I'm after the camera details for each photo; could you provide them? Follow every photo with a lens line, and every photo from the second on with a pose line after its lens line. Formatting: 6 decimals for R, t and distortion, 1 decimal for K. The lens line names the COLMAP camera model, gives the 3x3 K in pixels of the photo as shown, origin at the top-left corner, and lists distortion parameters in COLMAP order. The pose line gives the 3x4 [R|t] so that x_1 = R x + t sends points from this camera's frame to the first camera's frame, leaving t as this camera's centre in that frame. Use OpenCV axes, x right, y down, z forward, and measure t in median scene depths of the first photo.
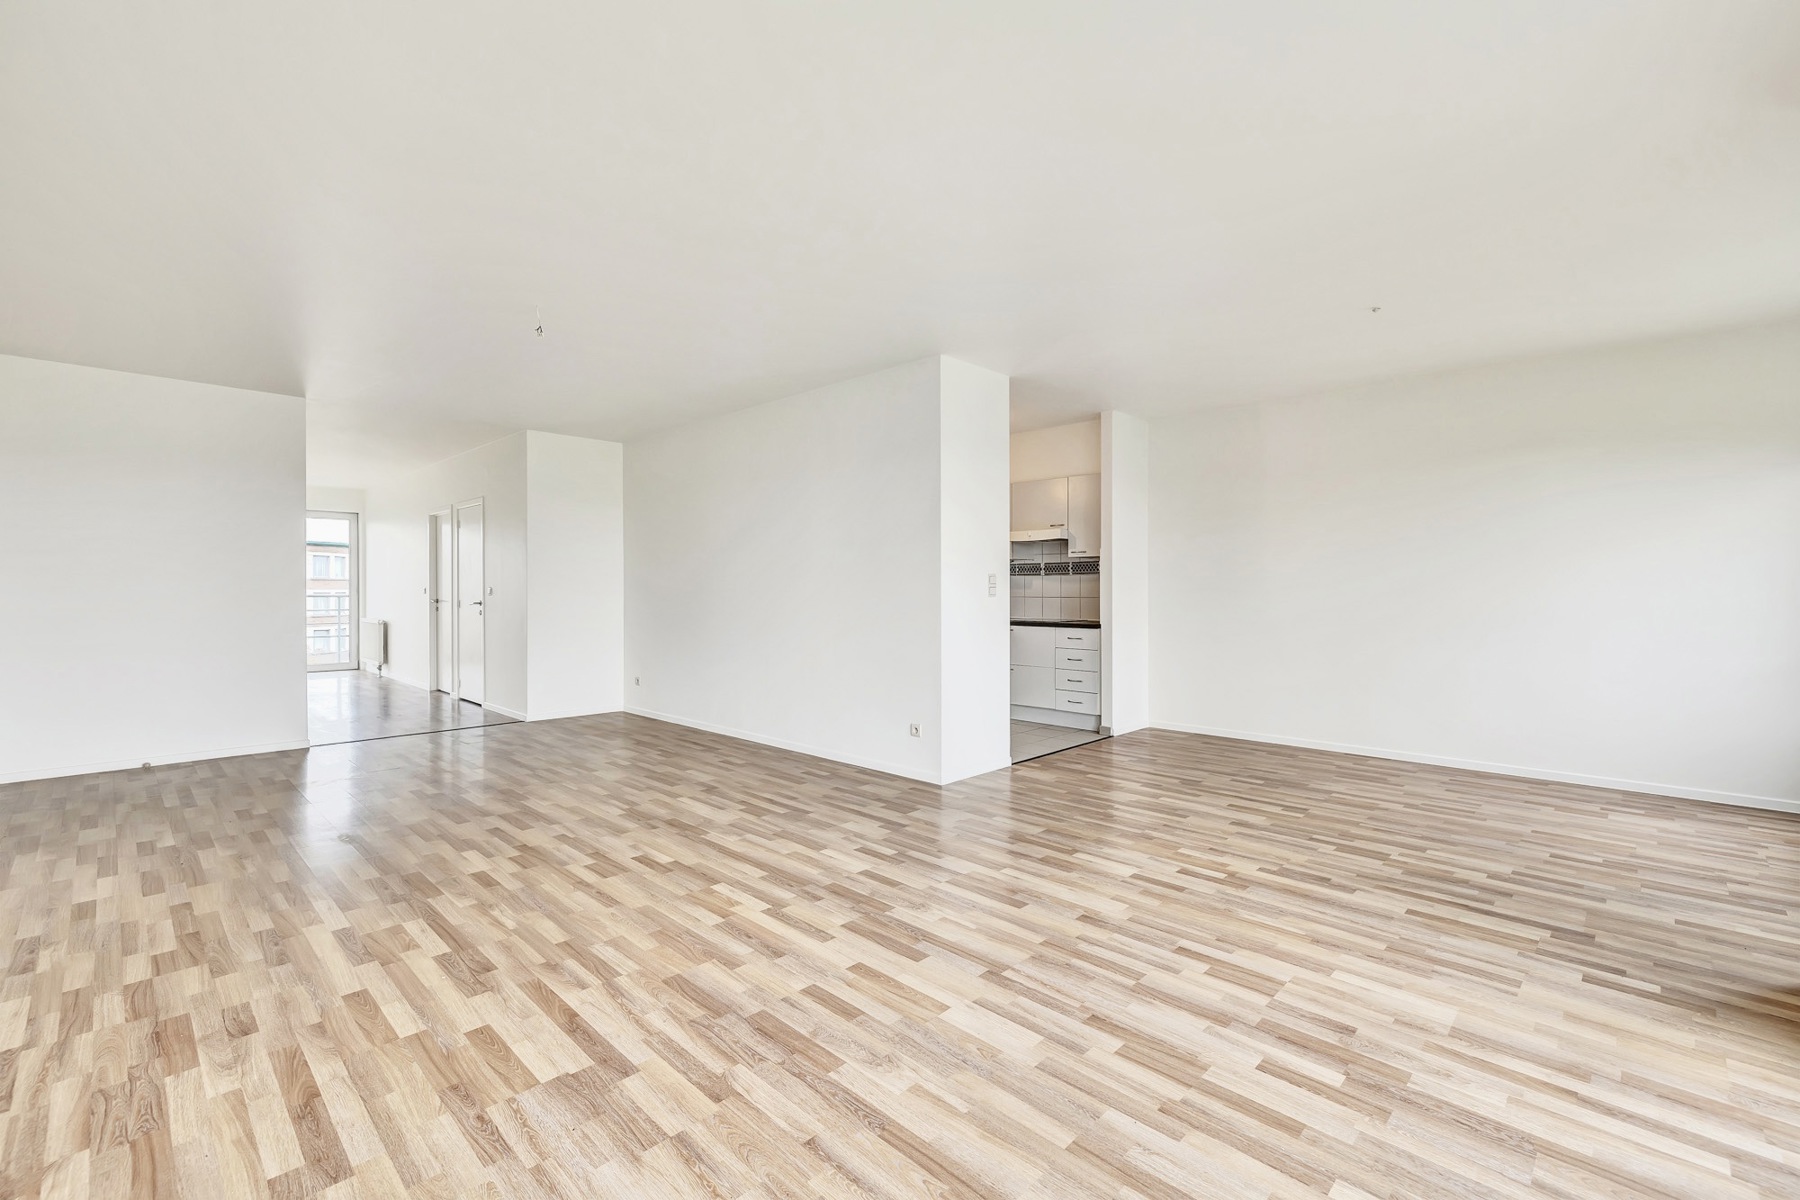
lens RADIAL K [[779.8, 0, 897.9], [0, 779.8, 584.2], [0, 0, 1]] dist [0.015943, -0.000827]
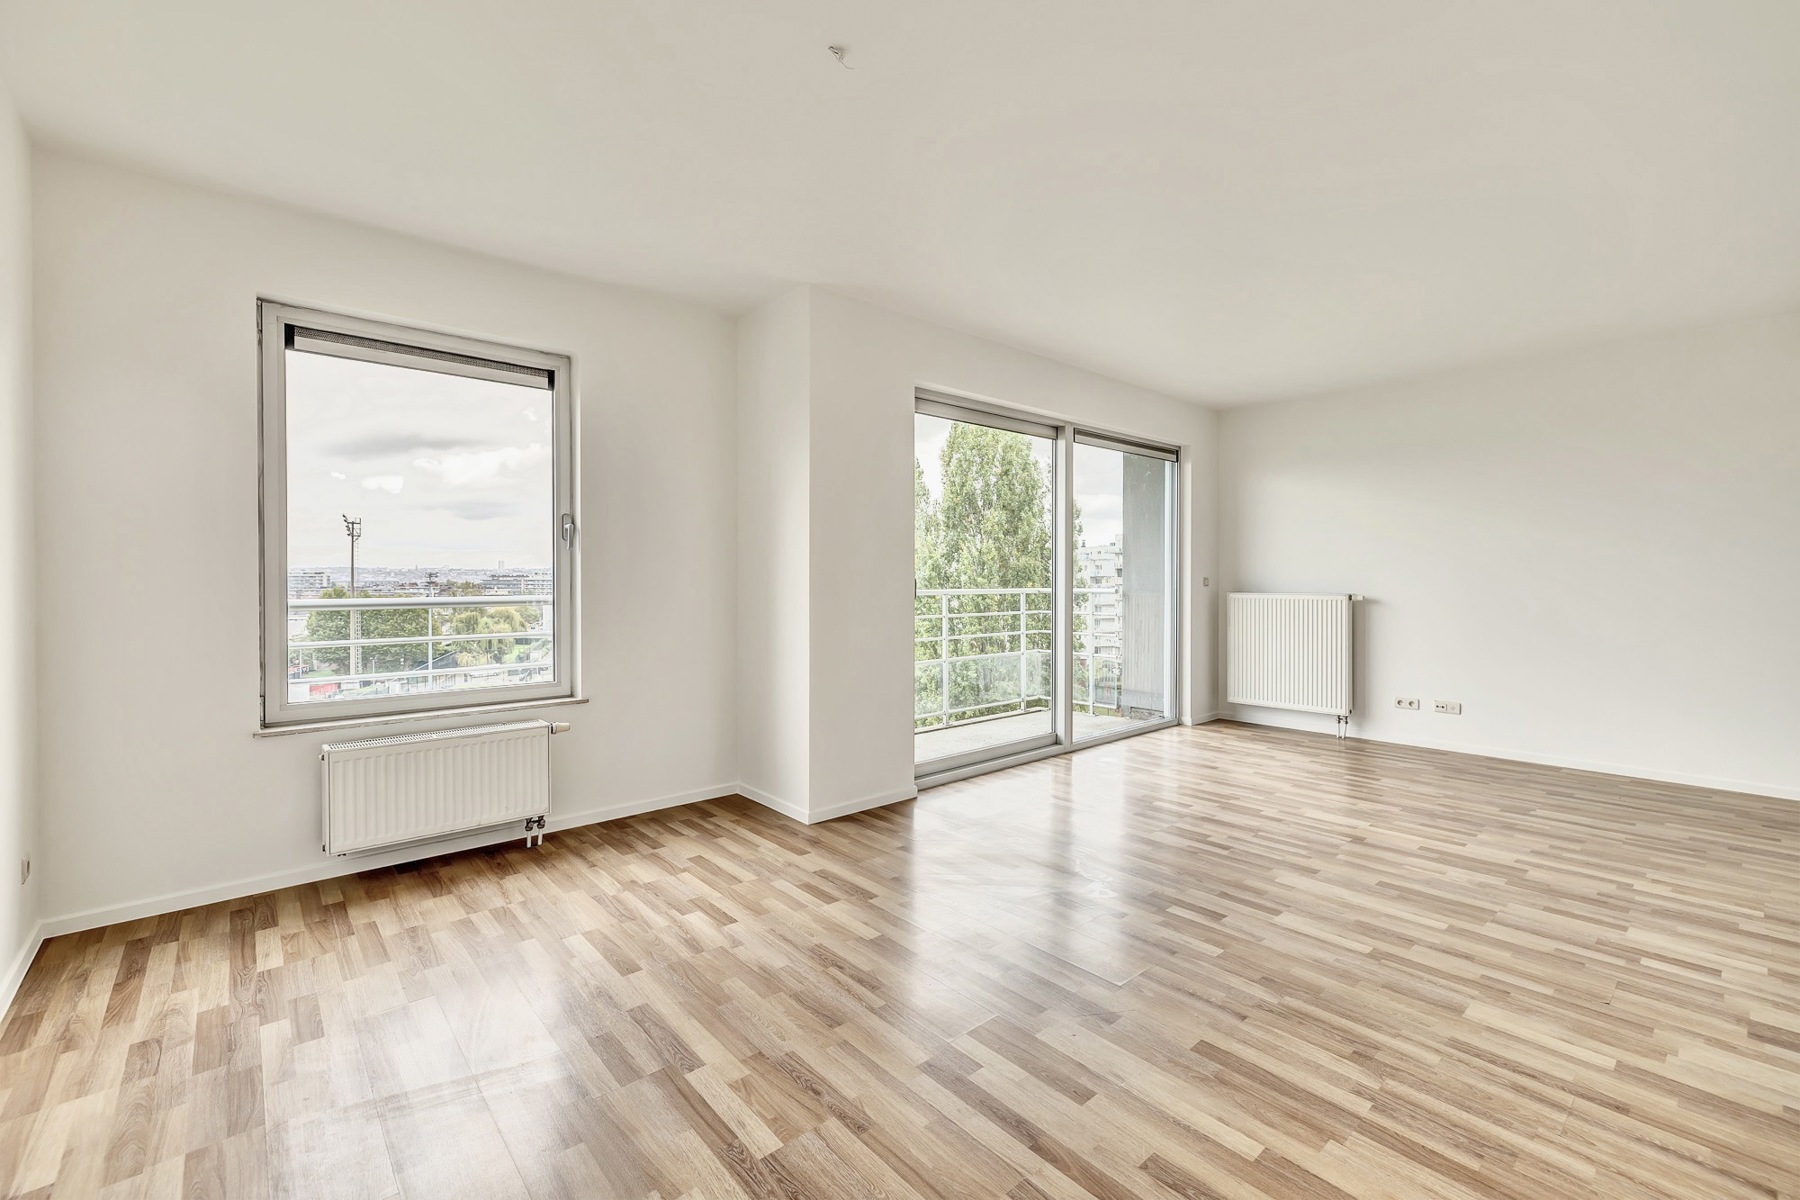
lens RADIAL K [[779.8, 0, 897.9], [0, 779.8, 584.2], [0, 0, 1]] dist [0.015943, -0.000827]
pose [[-0.997142, -0.003290, 0.075476, 0.693726], [-0.003100, 0.999992, 0.002640, 0.008867], [-0.075484, 0.002399, -0.997144, 2.006482]]
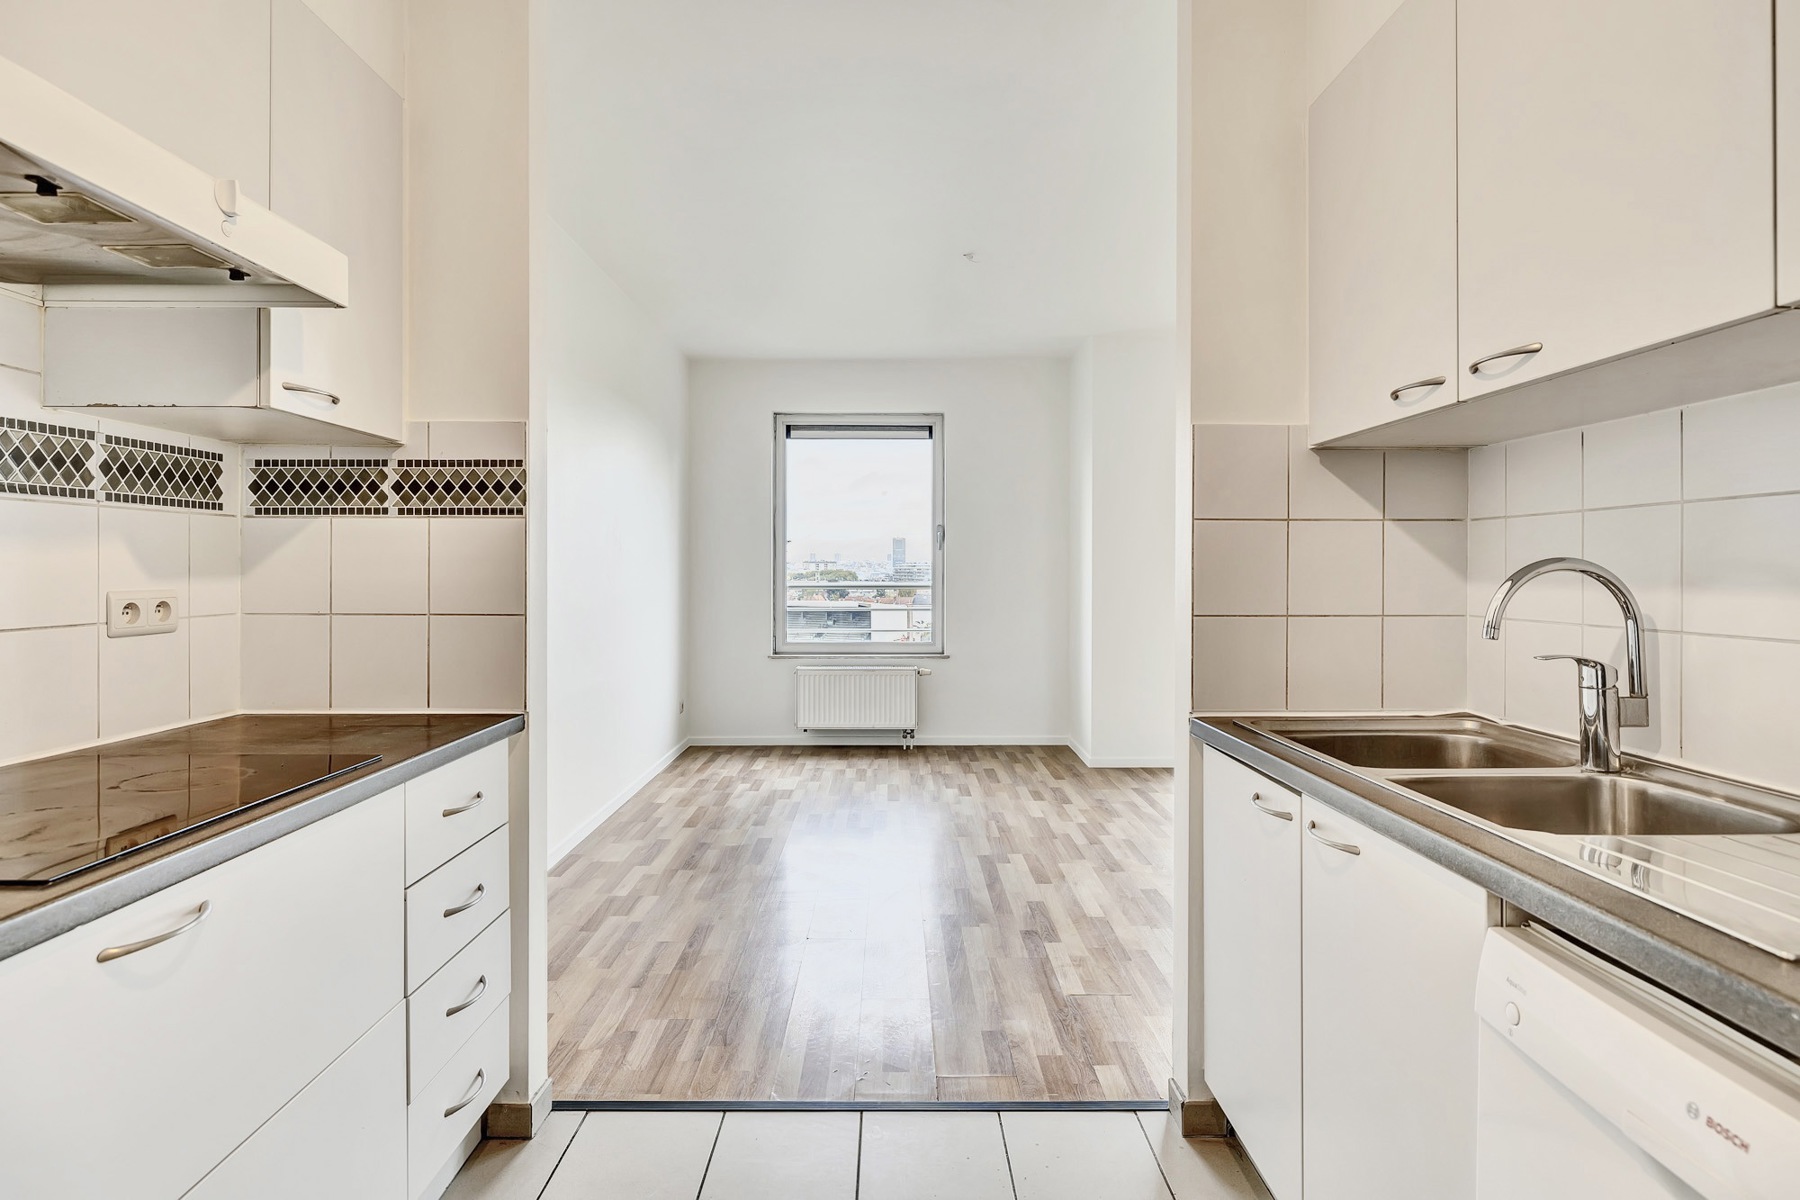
lens RADIAL K [[976.9, 0, 894.2], [0, 976.9, 565.3], [0, 0, 1]] dist [0.001017, 0.000057]
pose [[-0.700312, -0.000809, 0.713836, -0.184522], [-0.007739, 0.999949, -0.006459, 0.008196], [-0.713795, -0.010048, -0.700283, 2.419191]]
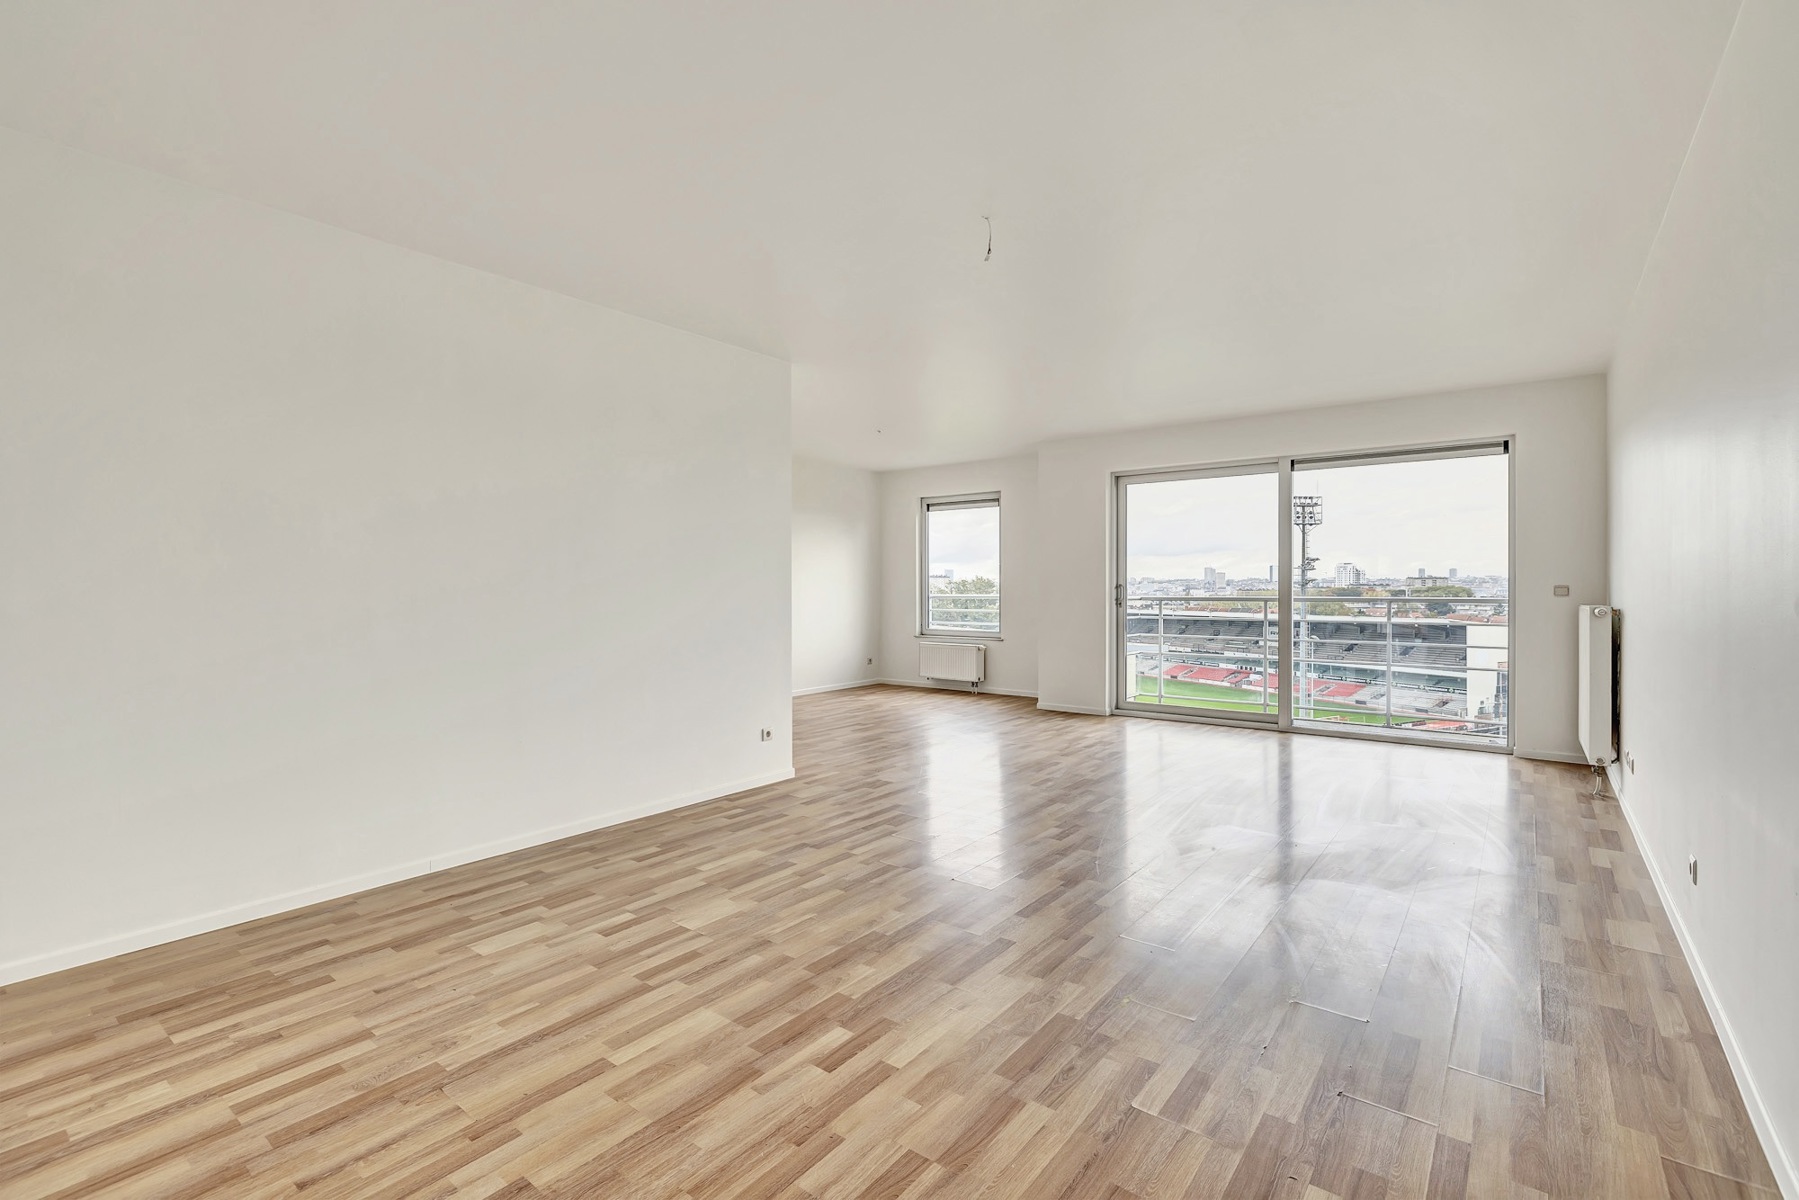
lens RADIAL K [[798.0, 0, 899.5], [0, 798.0, 600.0], [0, 0, 1]] dist [-0.002524, -0.000126]
pose [[-0.102894, -0.019257, 0.994506, -1.560448], [-0.006389, 0.999805, 0.018699, -0.001120], [-0.994672, -0.004430, -0.102997, 1.484528]]
